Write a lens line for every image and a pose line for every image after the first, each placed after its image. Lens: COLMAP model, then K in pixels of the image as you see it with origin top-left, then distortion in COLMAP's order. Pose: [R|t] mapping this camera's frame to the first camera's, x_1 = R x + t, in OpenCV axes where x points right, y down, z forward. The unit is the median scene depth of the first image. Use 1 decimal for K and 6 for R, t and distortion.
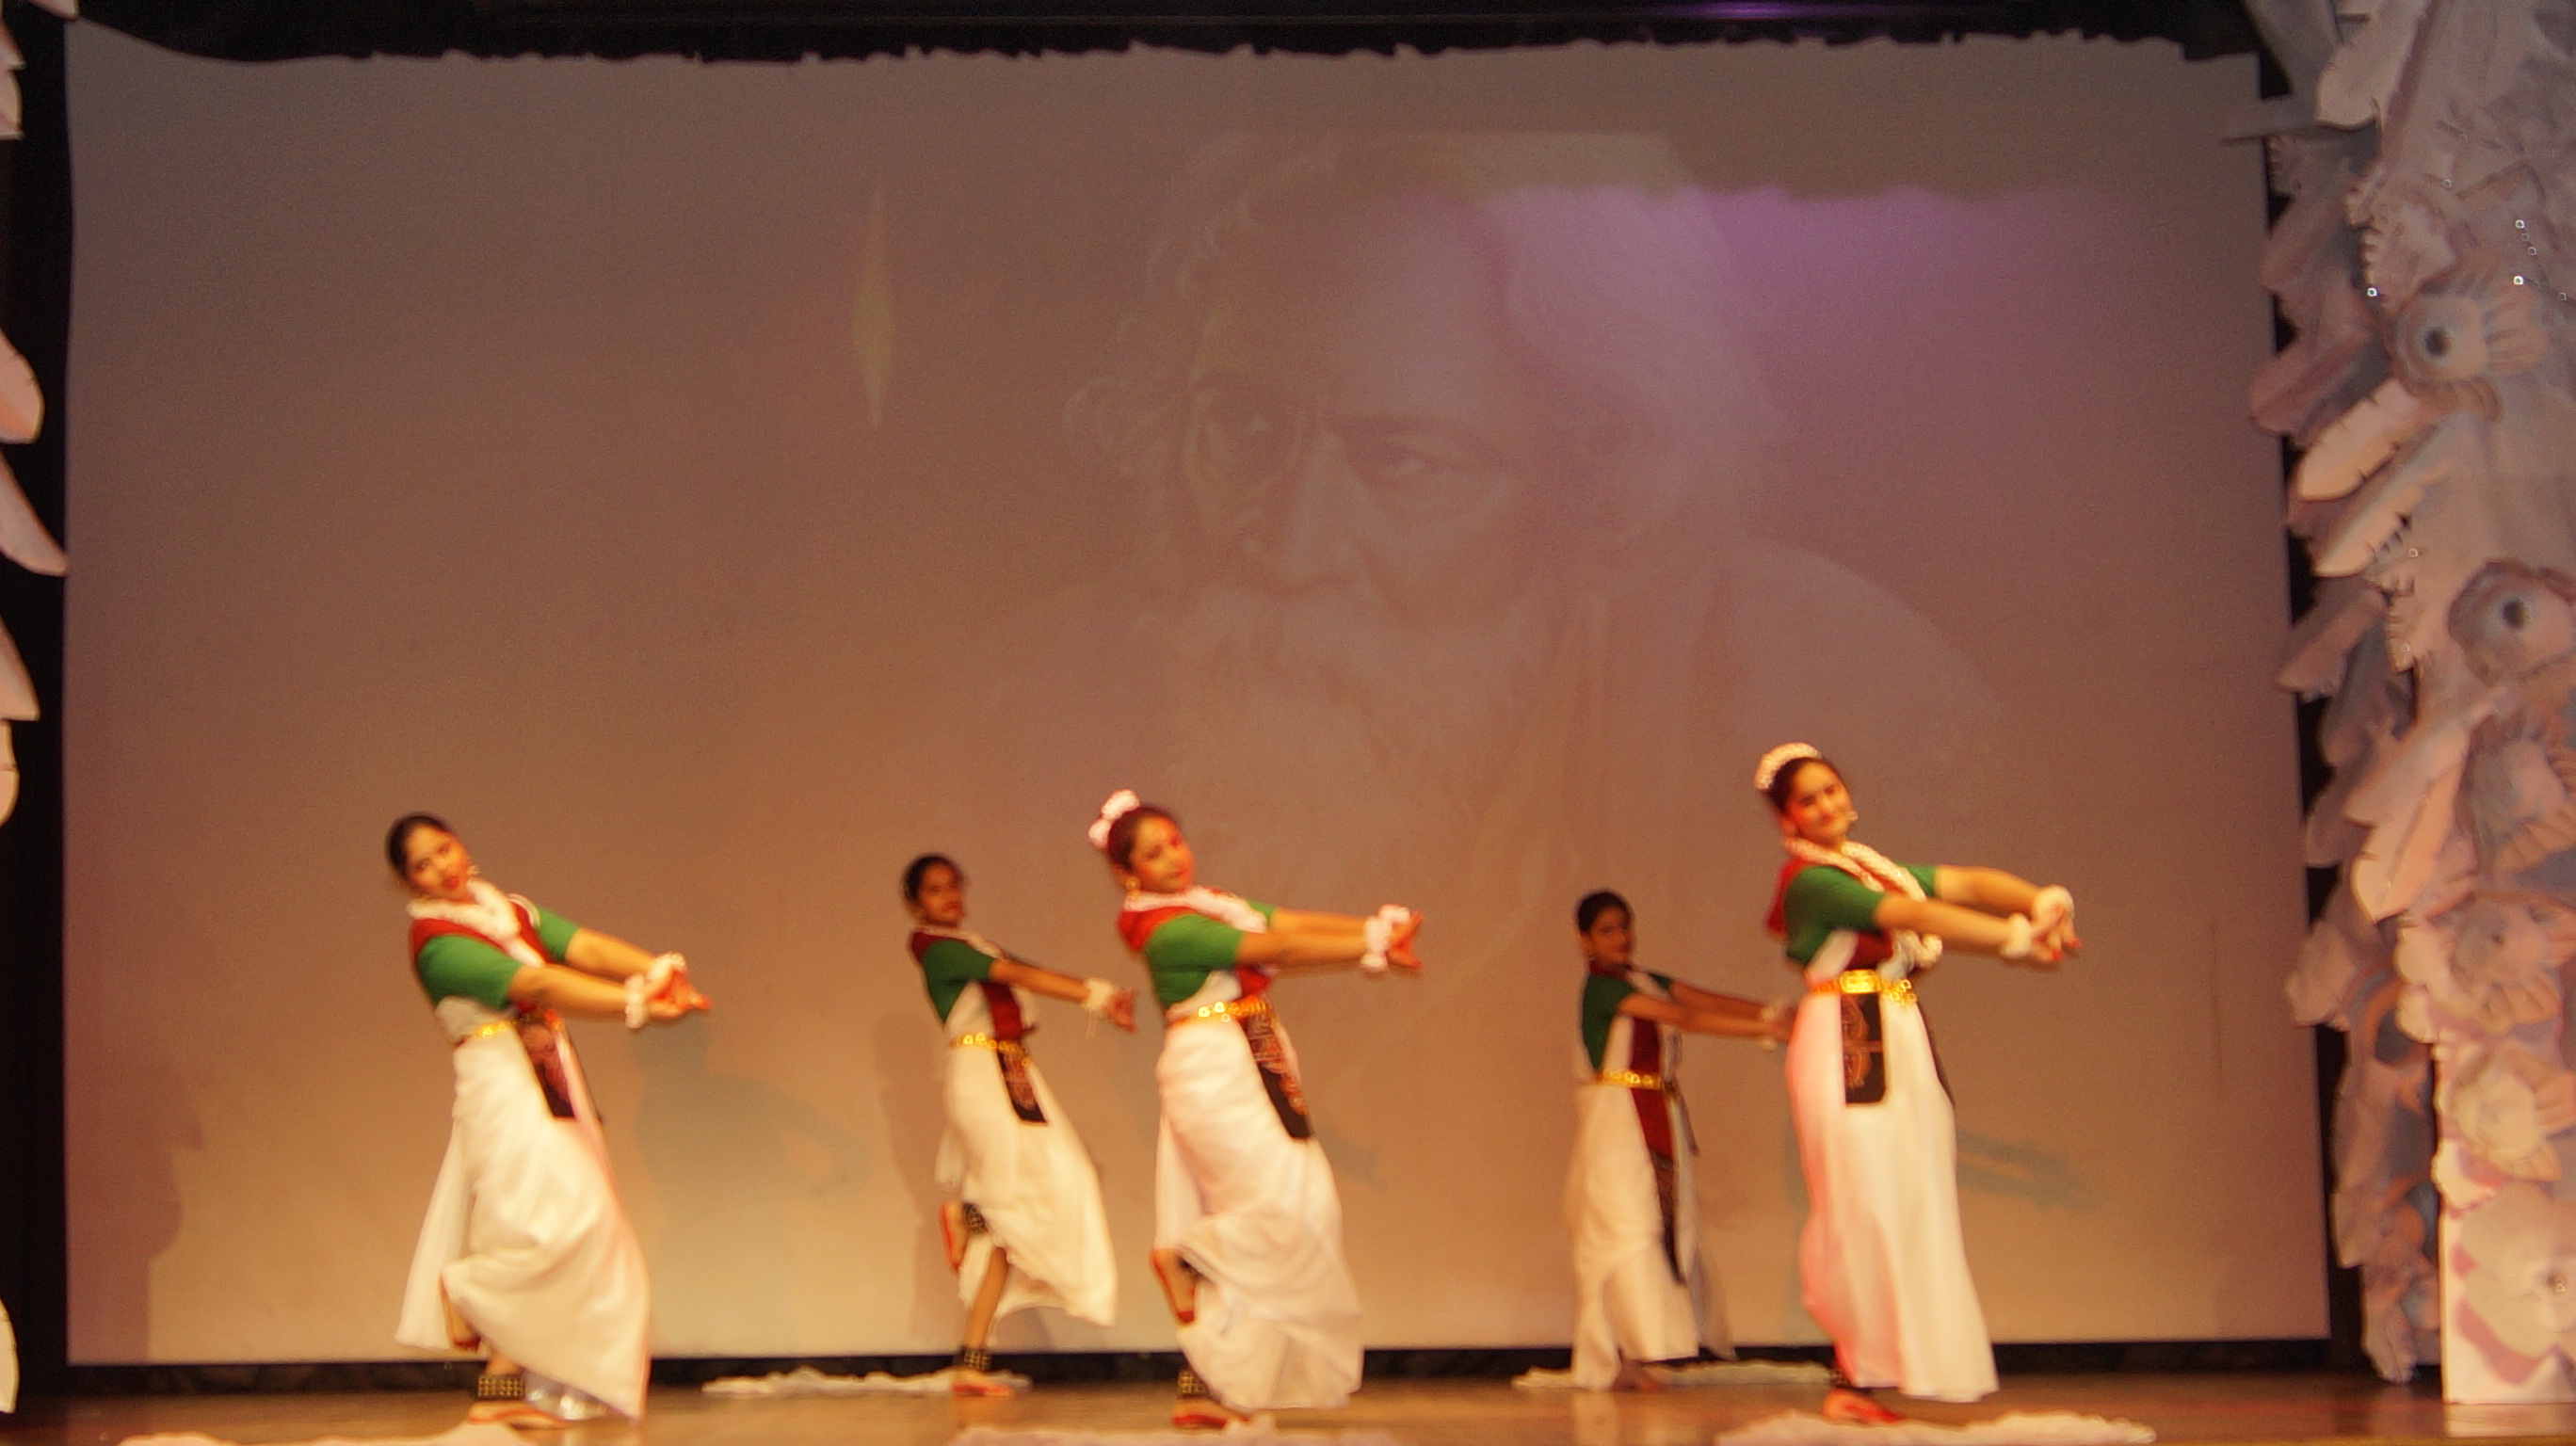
lens RADIAL K [[4171.7, 0, 1288.0], [0, 4171.7, 723.0], [0, 0, 1]] dist [-0.058587, -0.053478]
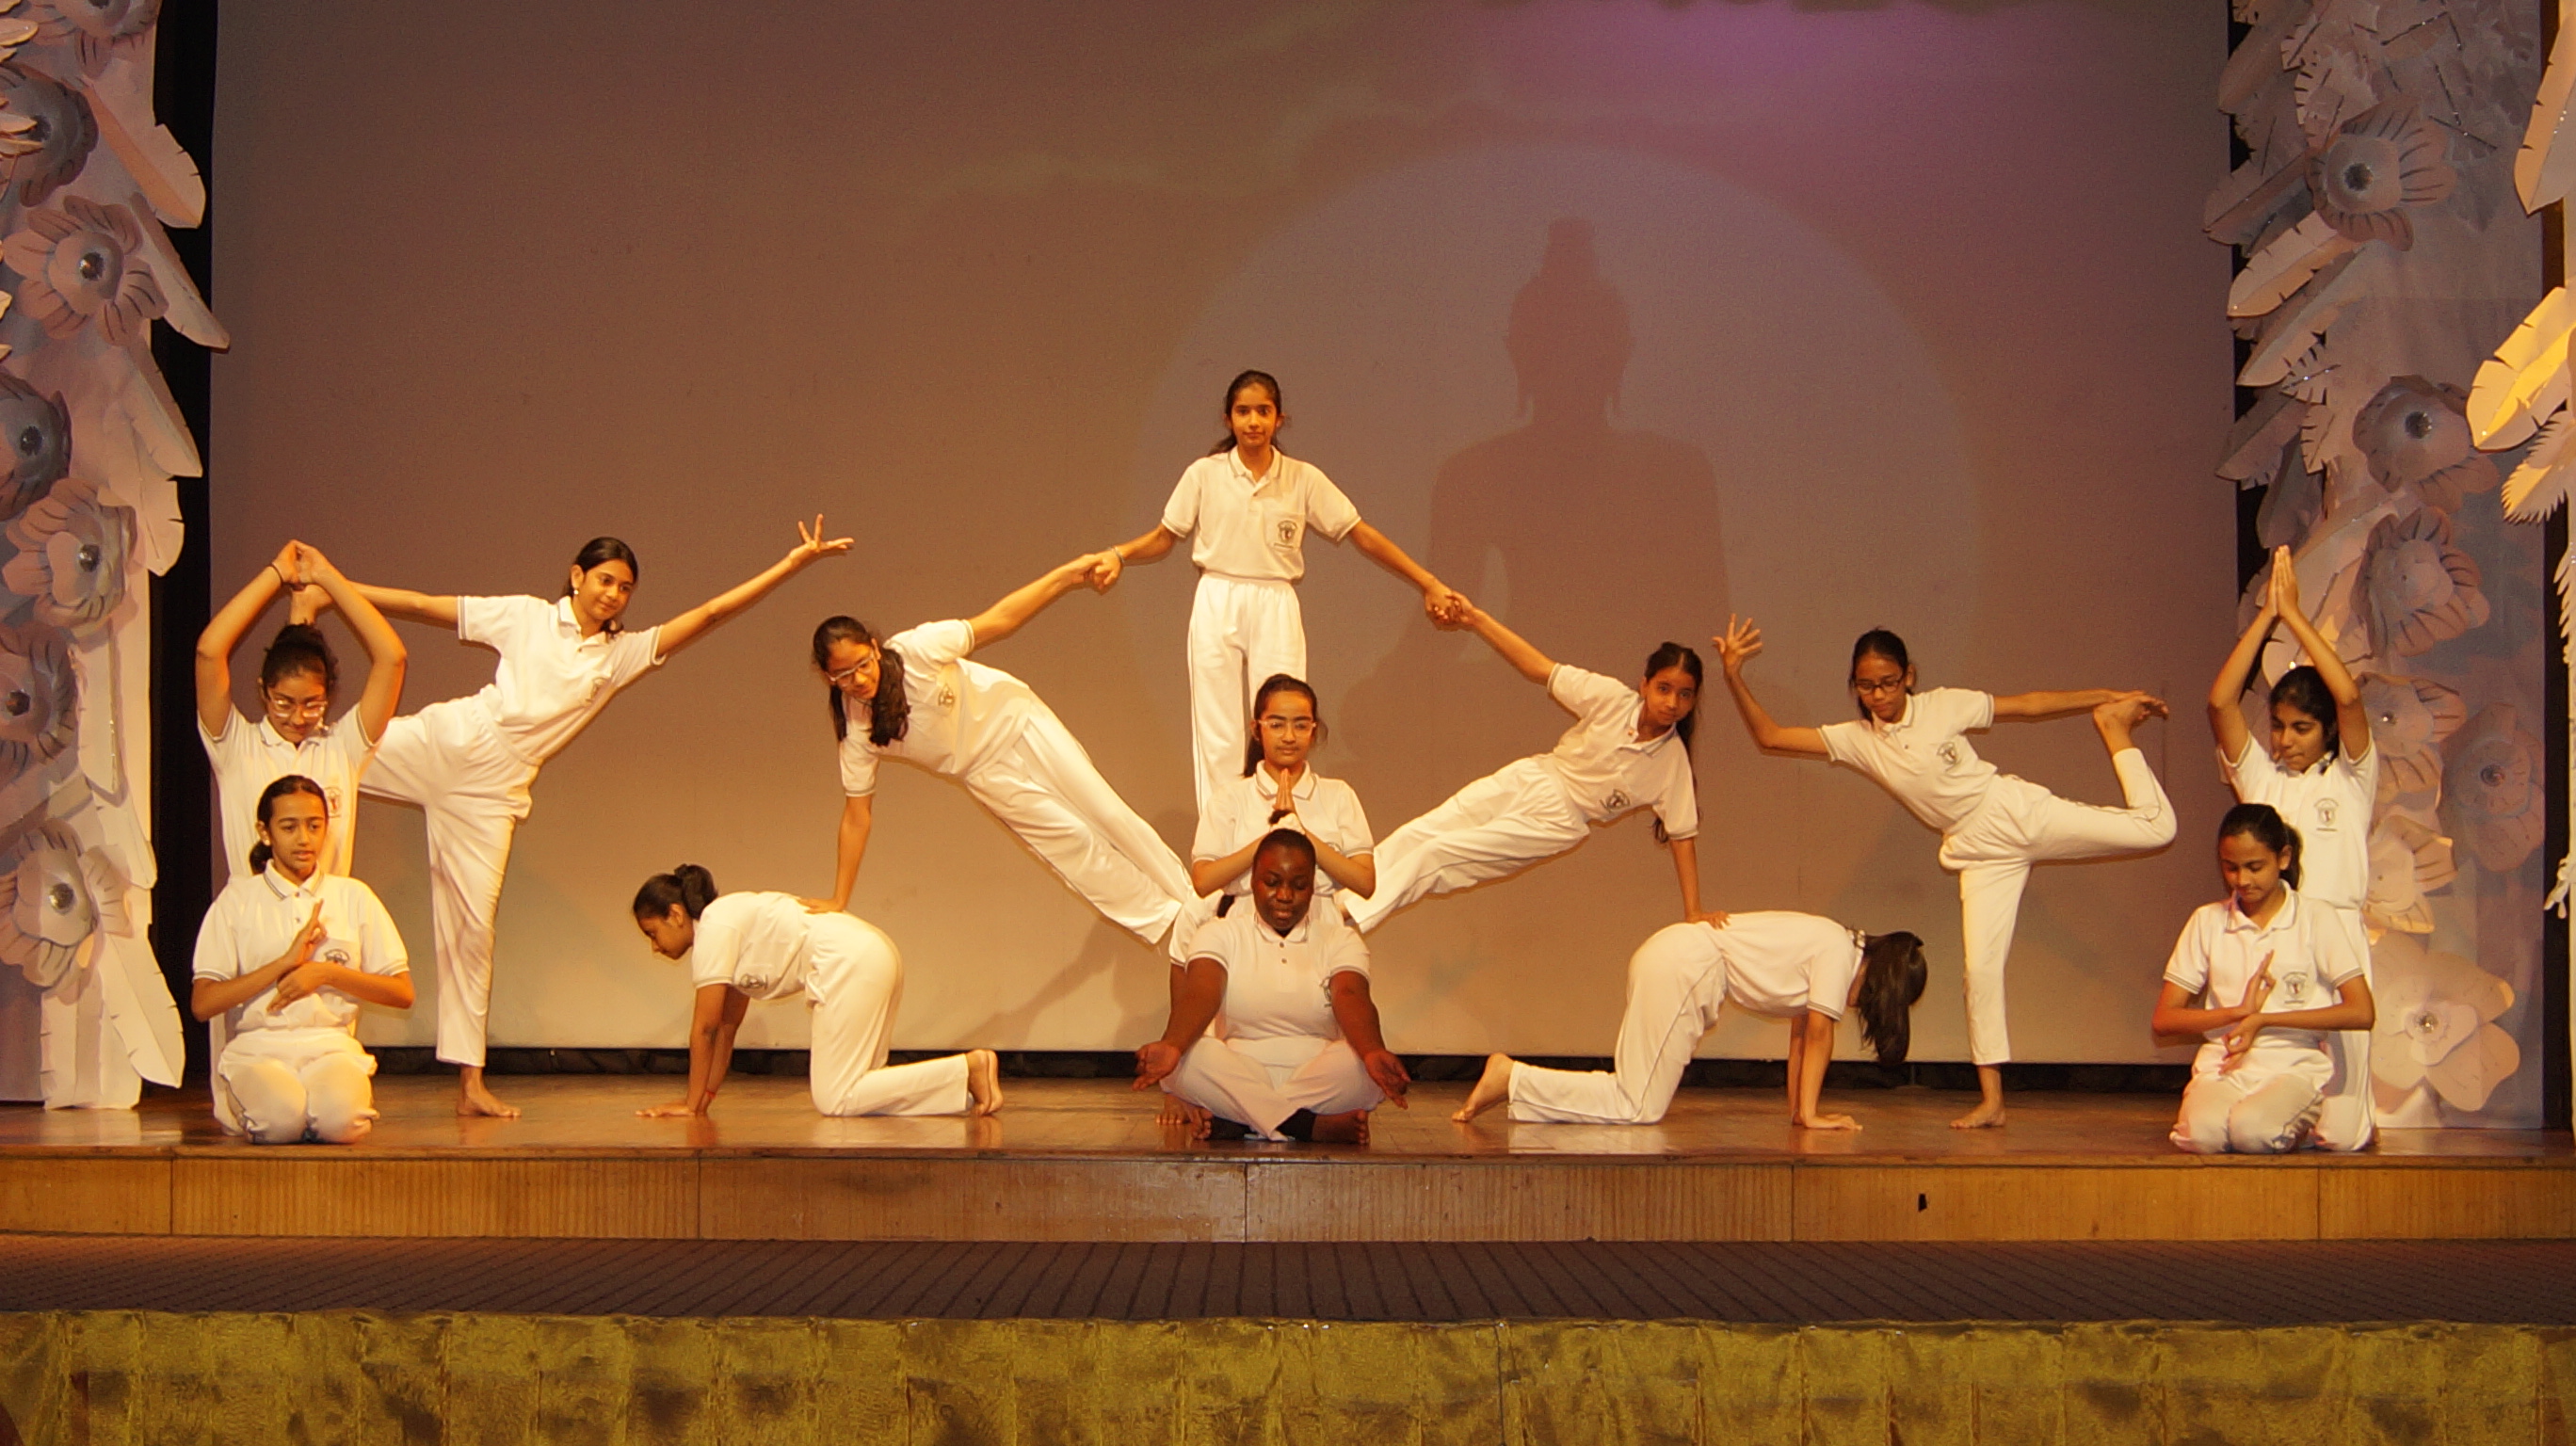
lens RADIAL K [[4171.7, 0, 1288.0], [0, 4171.7, 723.0], [0, 0, 1]] dist [-0.058587, -0.053478]
pose [[0.999628, 0.020624, -0.017875, 0.014602], [-0.019272, 0.997164, 0.072754, -0.021661], [0.019324, -0.072383, 0.997190, -0.120987]]
